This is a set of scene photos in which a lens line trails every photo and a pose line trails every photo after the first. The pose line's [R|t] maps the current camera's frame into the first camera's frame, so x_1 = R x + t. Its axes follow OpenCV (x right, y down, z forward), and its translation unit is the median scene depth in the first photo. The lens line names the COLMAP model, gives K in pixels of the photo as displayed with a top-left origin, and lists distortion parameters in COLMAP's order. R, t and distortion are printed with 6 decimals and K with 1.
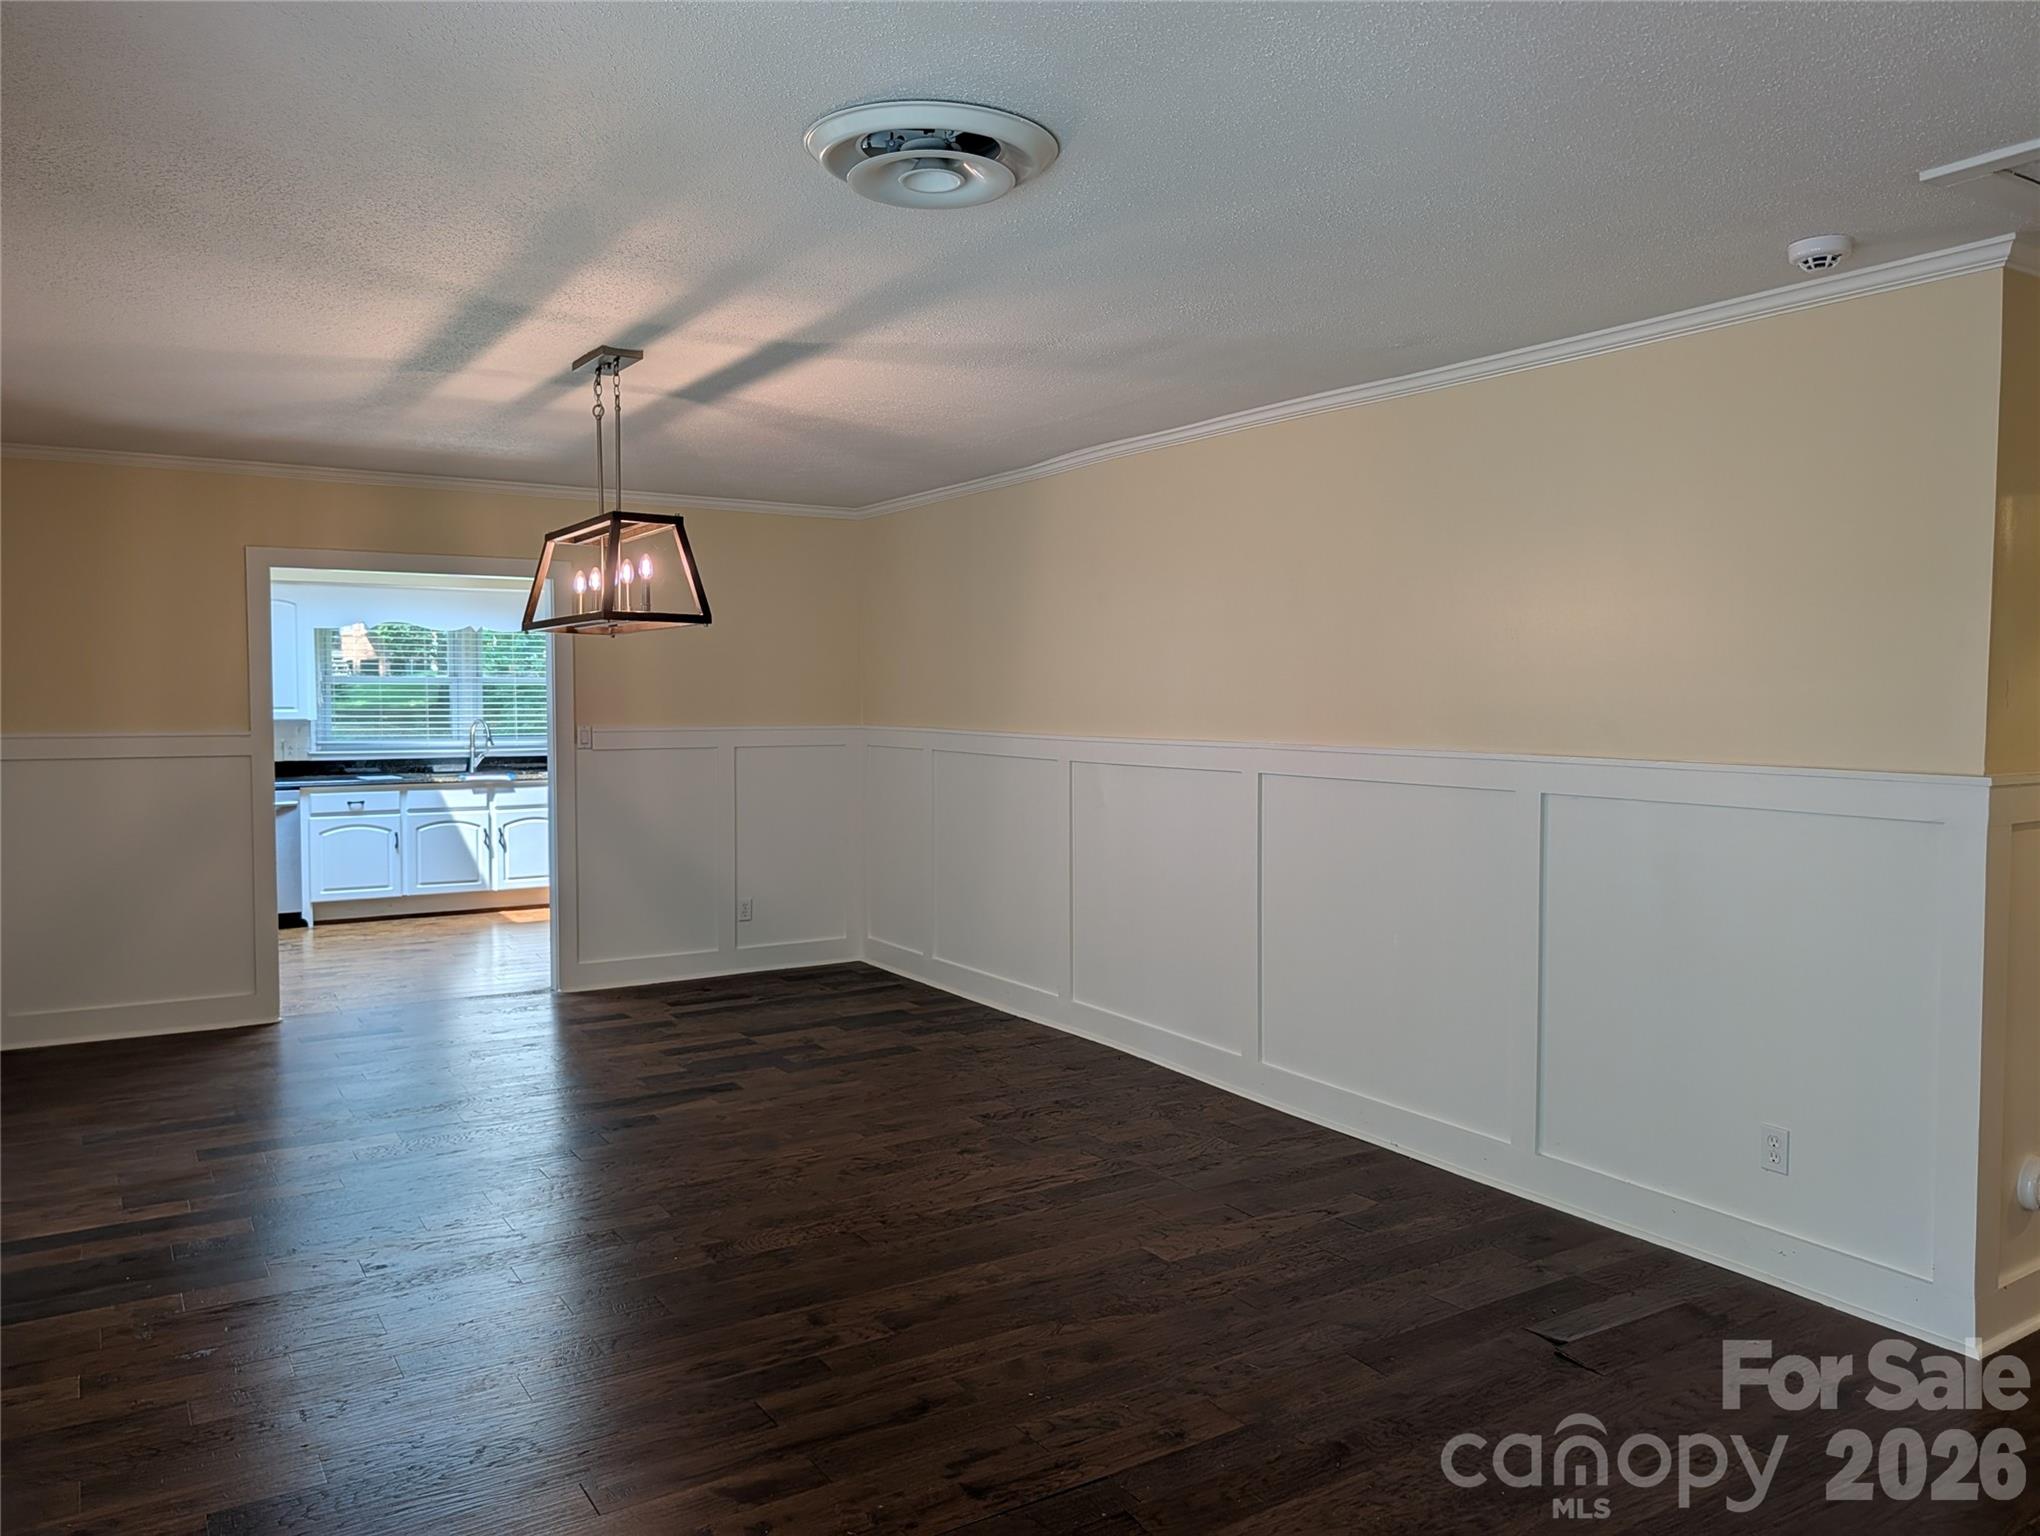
lens RADIAL K [[1474.6, 0, 1012.2], [0, 1474.6, 765.2], [0, 0, 1]] dist [0.011494, -0.006488]
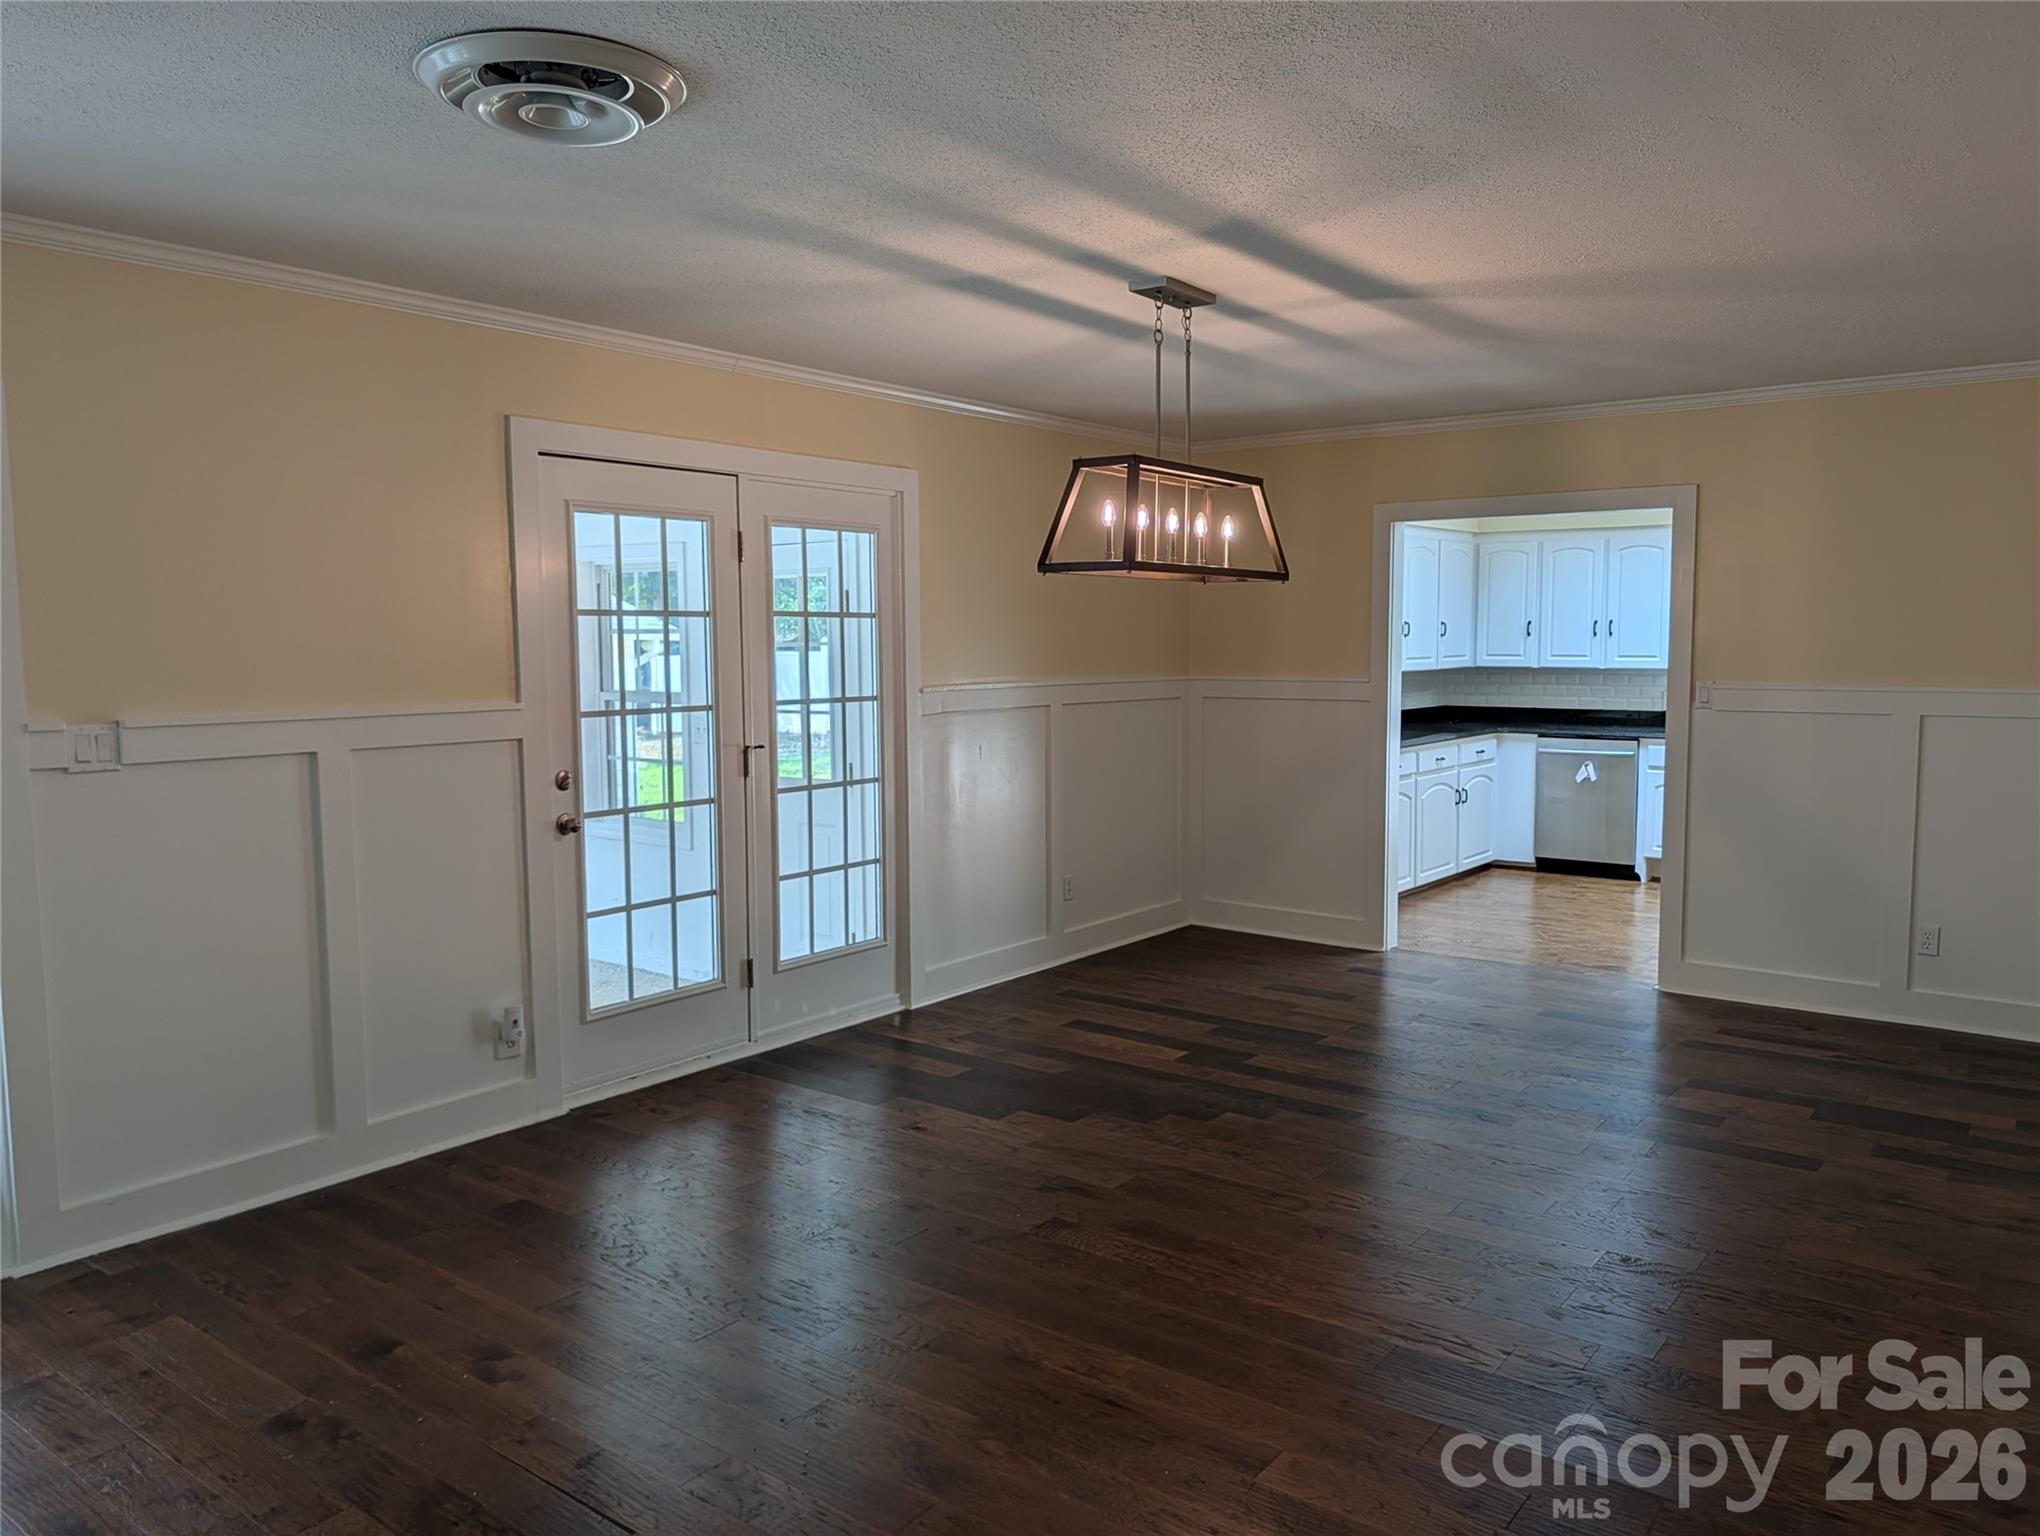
lens RADIAL K [[1474.6, 0, 1012.2], [0, 1474.6, 765.2], [0, 0, 1]] dist [0.011494, -0.006488]
pose [[0.342065, 0.077574, -0.936469, 0.512386], [-0.043088, 0.996833, 0.066835, -0.025299], [0.938688, 0.017489, 0.344324, 0.492554]]
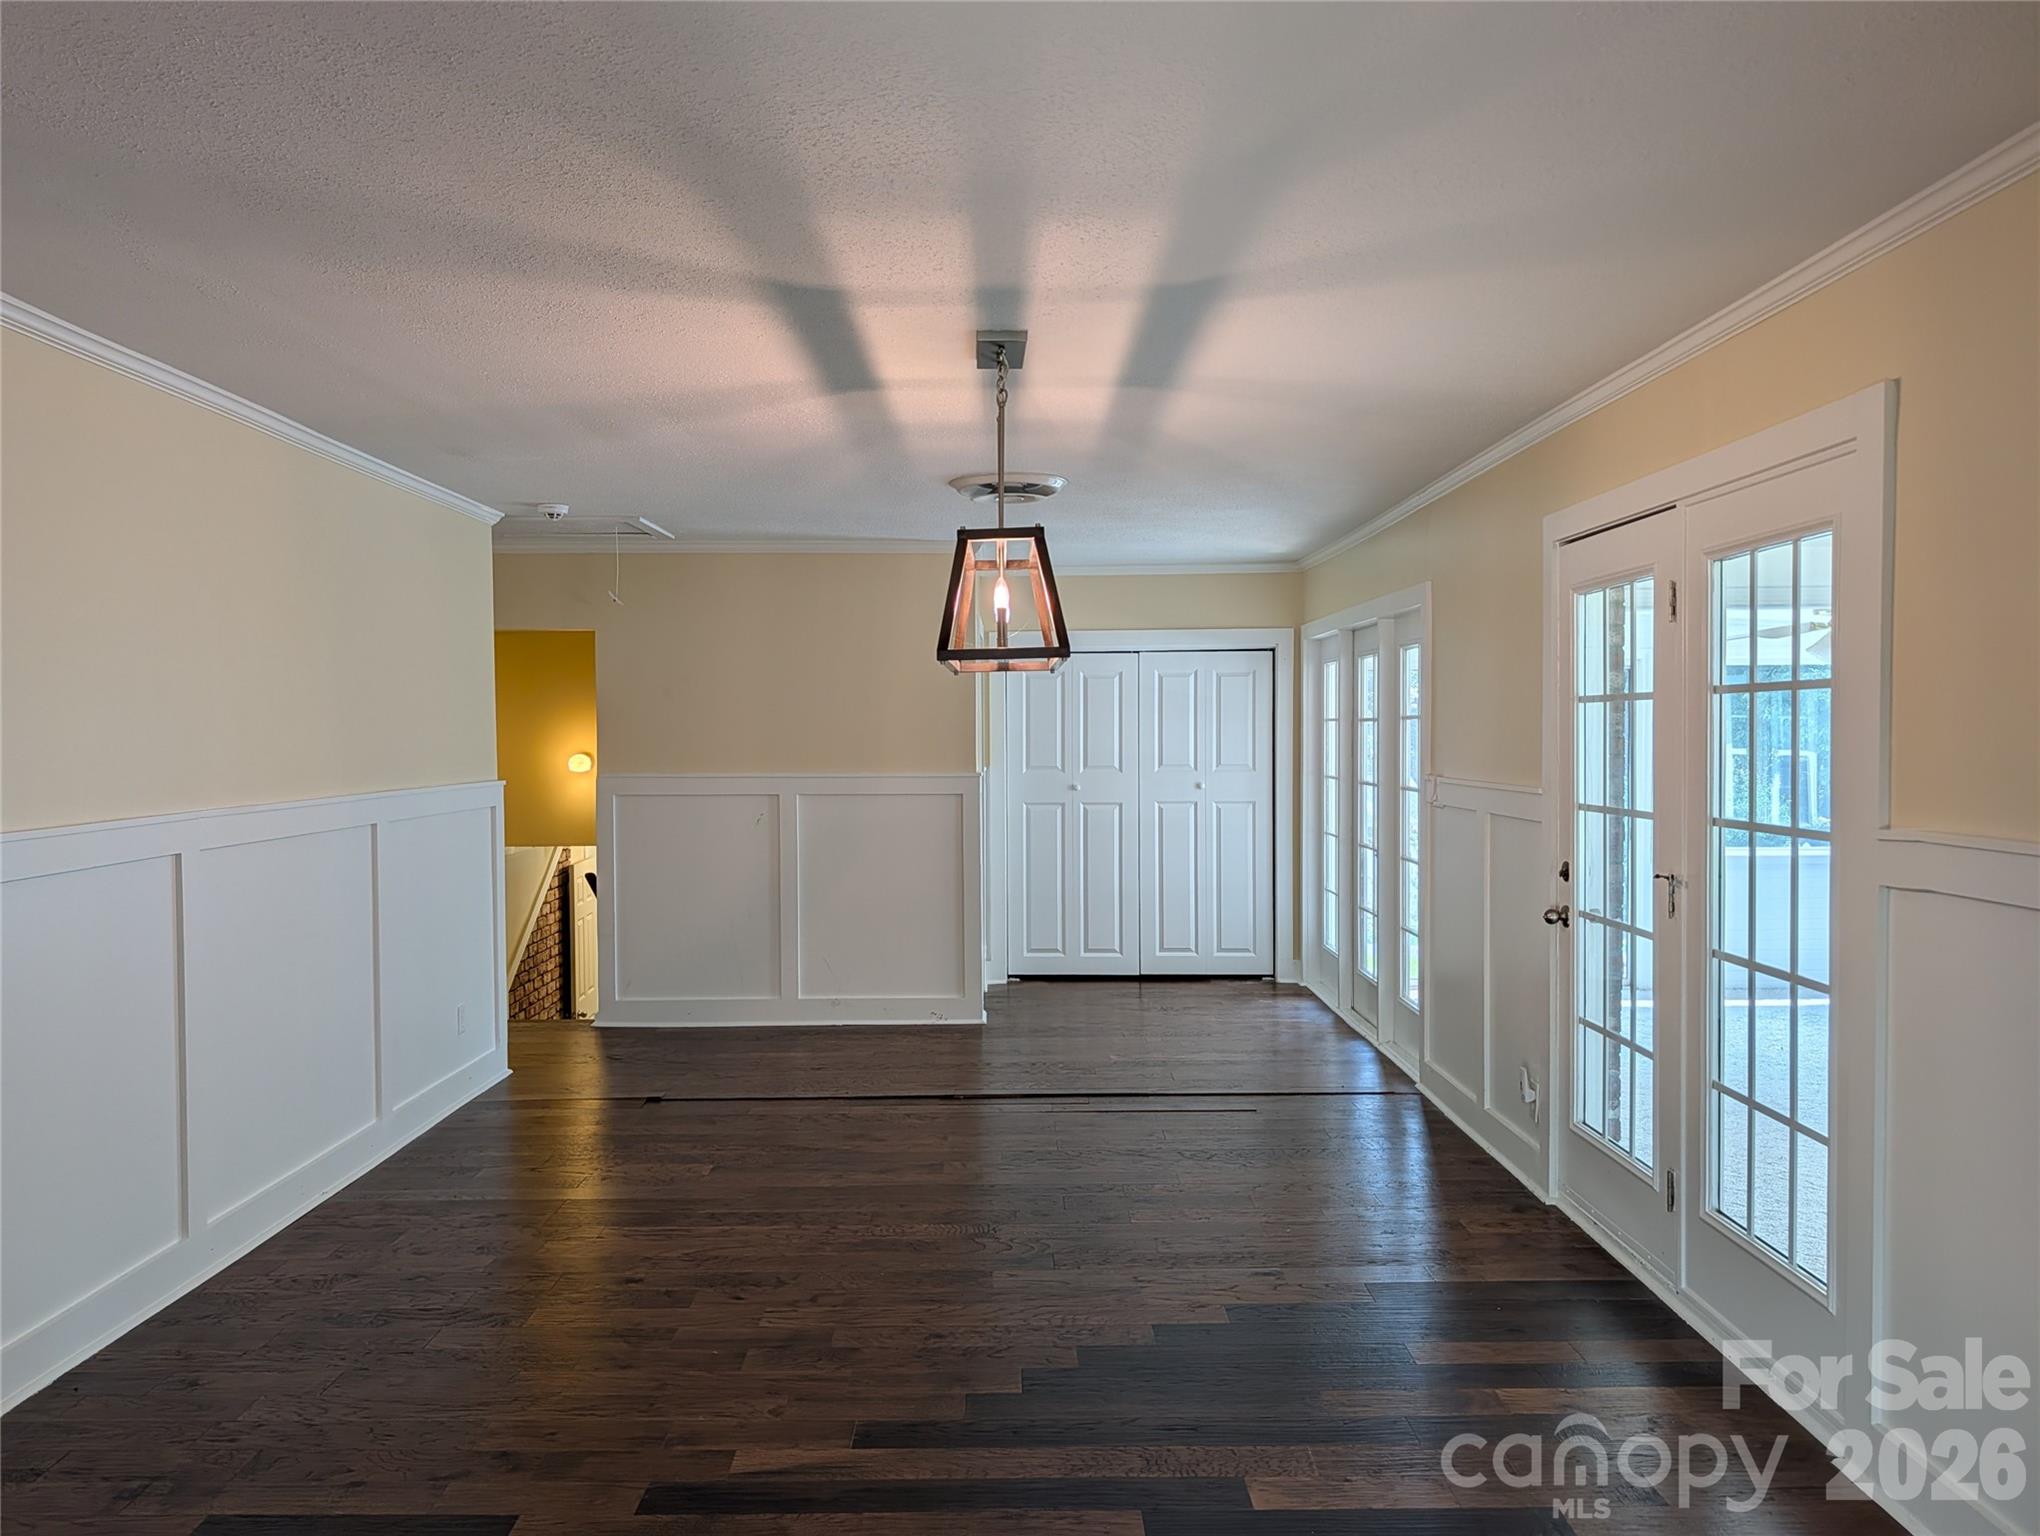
lens RADIAL K [[1474.6, 0, 1012.2], [0, 1474.6, 765.2], [0, 0, 1]] dist [0.011494, -0.006488]
pose [[-0.848772, -0.008441, 0.528692, -0.619988], [0.034891, 0.996799, 0.071929, -0.082029], [-0.527607, 0.079498, -0.845761, 1.470795]]
